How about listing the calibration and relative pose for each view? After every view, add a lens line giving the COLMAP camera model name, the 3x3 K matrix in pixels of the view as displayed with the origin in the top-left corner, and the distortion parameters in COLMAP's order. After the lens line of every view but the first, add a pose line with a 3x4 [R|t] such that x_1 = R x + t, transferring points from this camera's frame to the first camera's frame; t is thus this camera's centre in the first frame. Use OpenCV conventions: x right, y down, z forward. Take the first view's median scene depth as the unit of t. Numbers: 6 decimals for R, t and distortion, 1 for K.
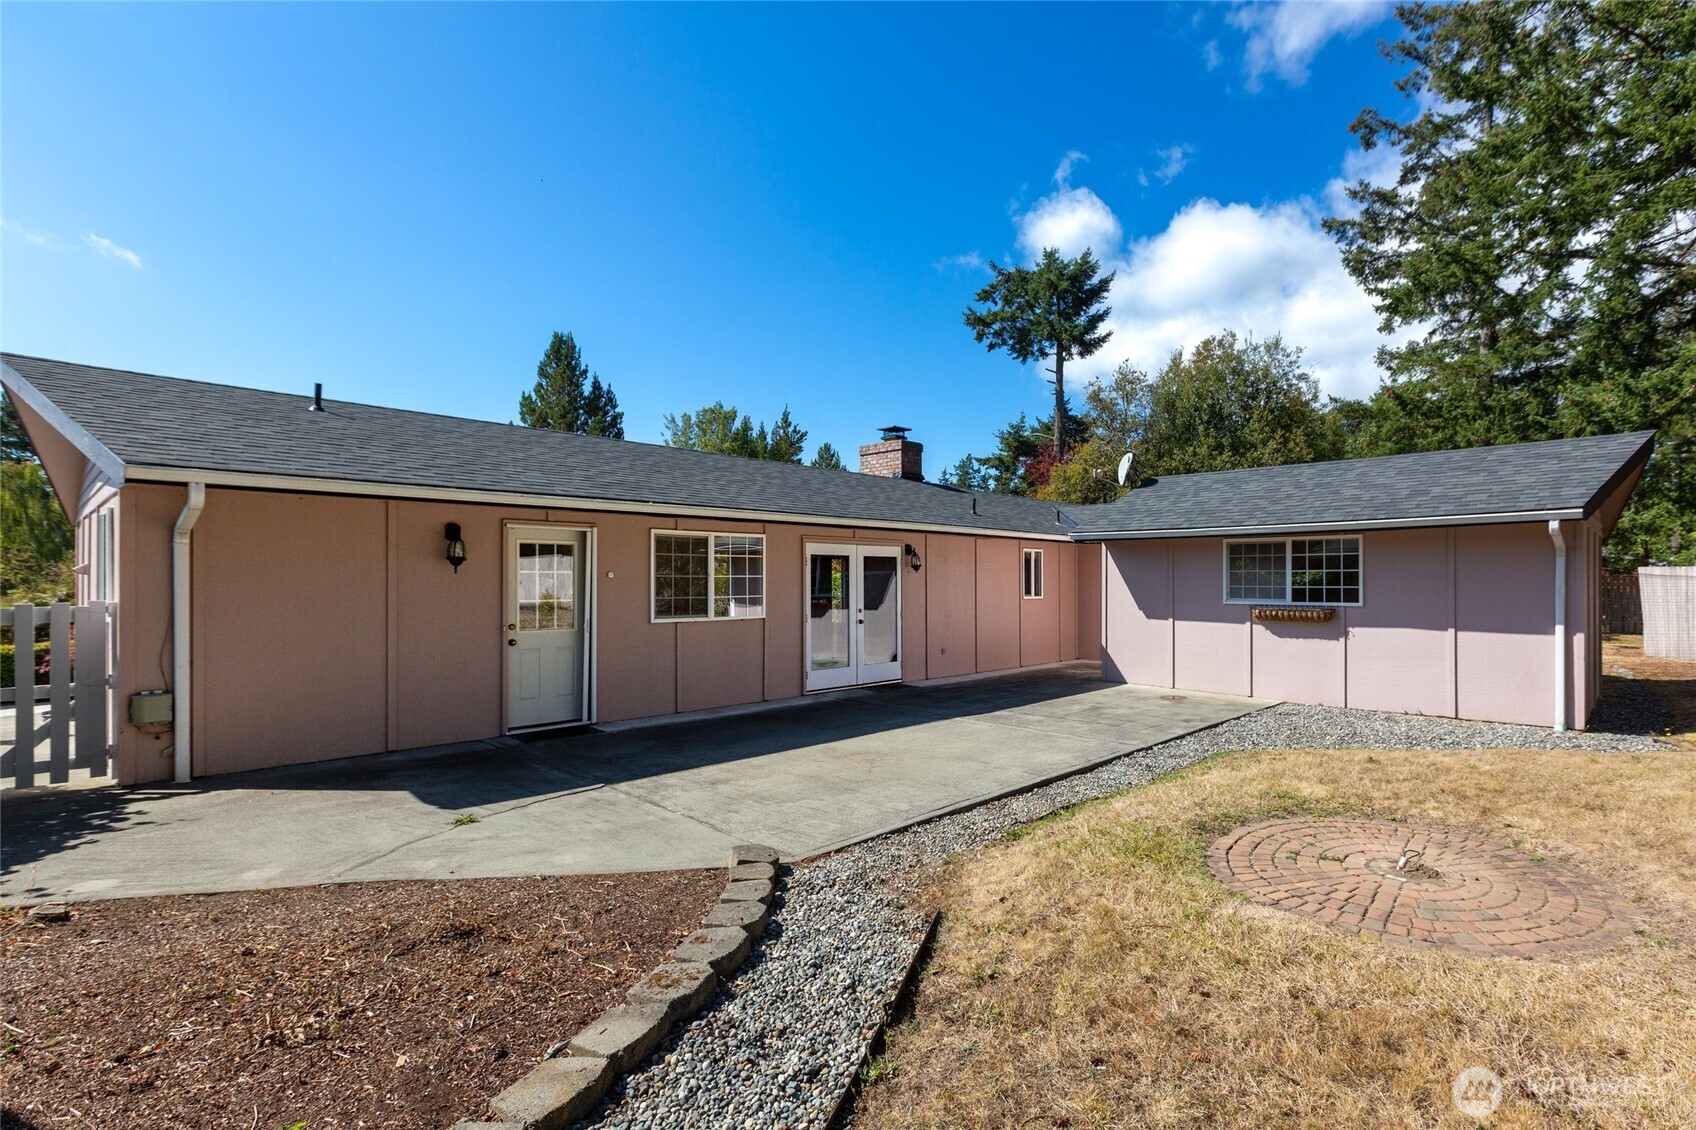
lens RADIAL K [[772.4, 0, 861.4], [0, 772.4, 572.8], [0, 0, 1]] dist [-0.001682, 0.000395]
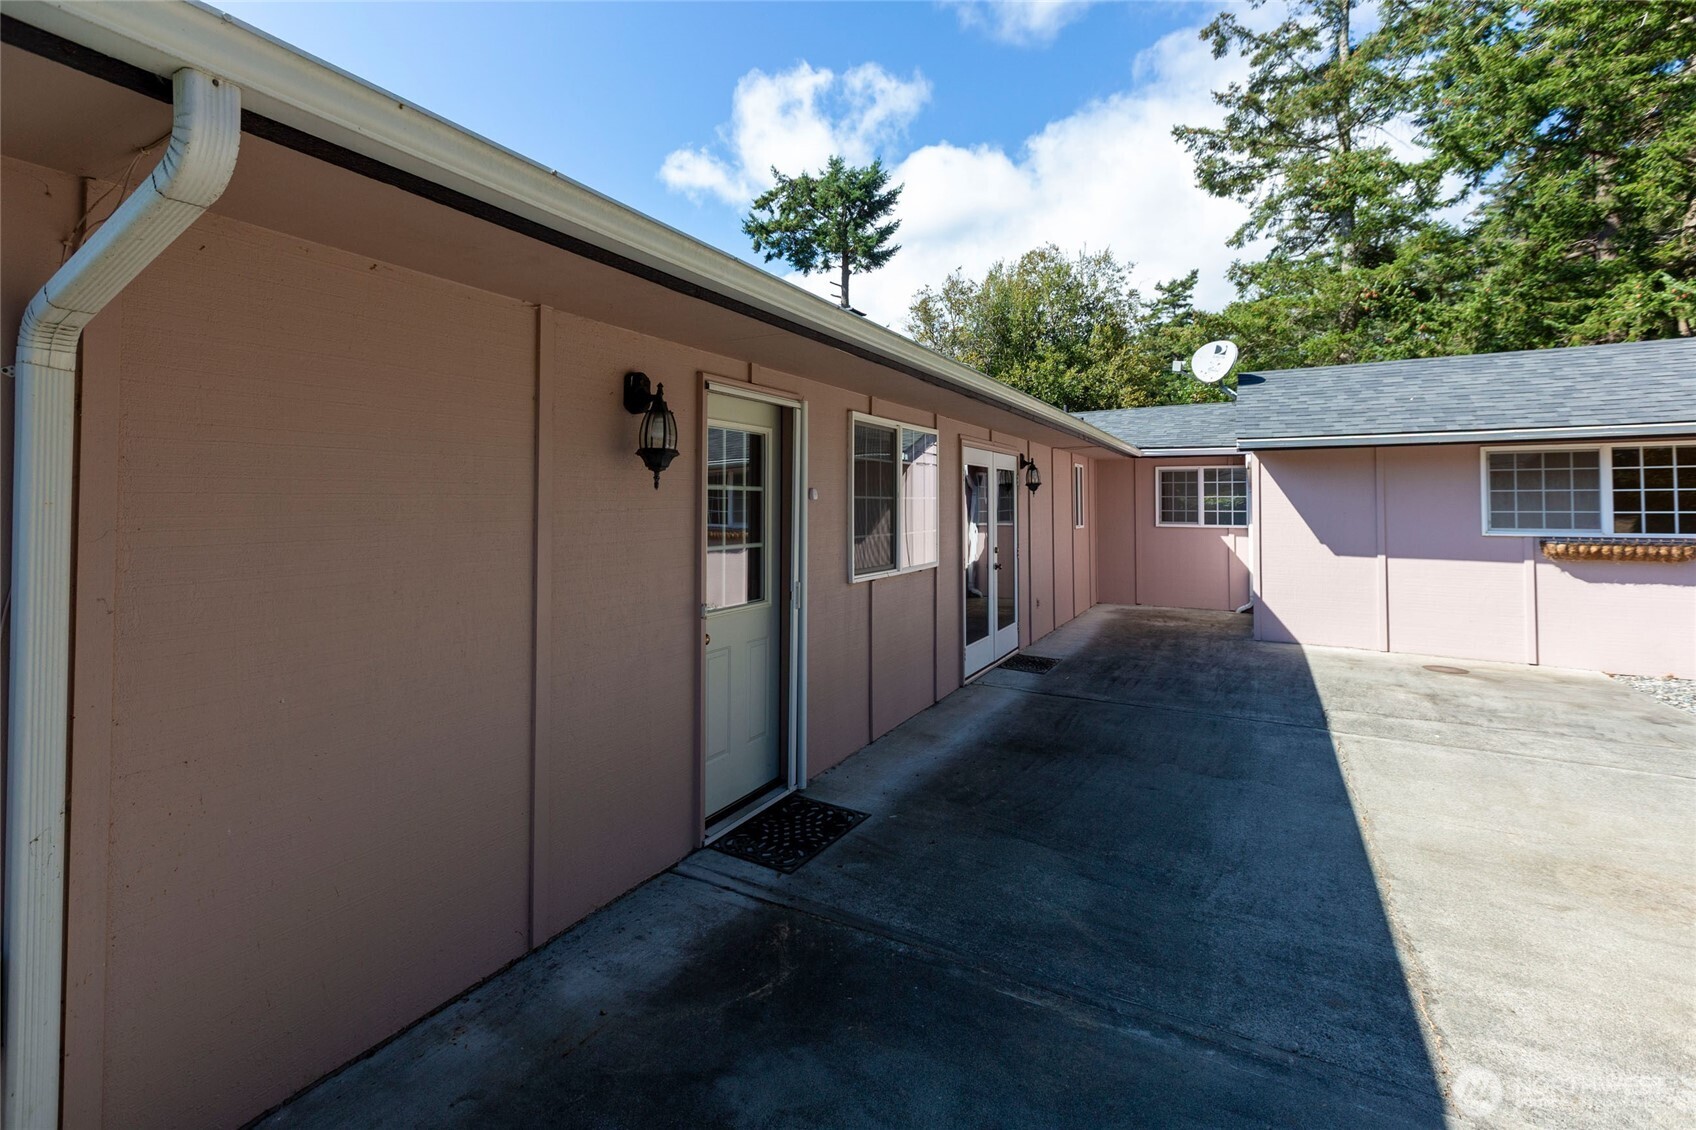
lens RADIAL K [[772.4, 0, 682.5], [0, 772.4, 488.4], [0, 0, 1]] dist [-0.001682, 0.000395]
pose [[0.988082, 0.001586, 0.153923, -0.132216], [0.000017, 0.999946, -0.010416, 0.001090], [-0.153931, 0.010294, 0.988028, 0.133543]]
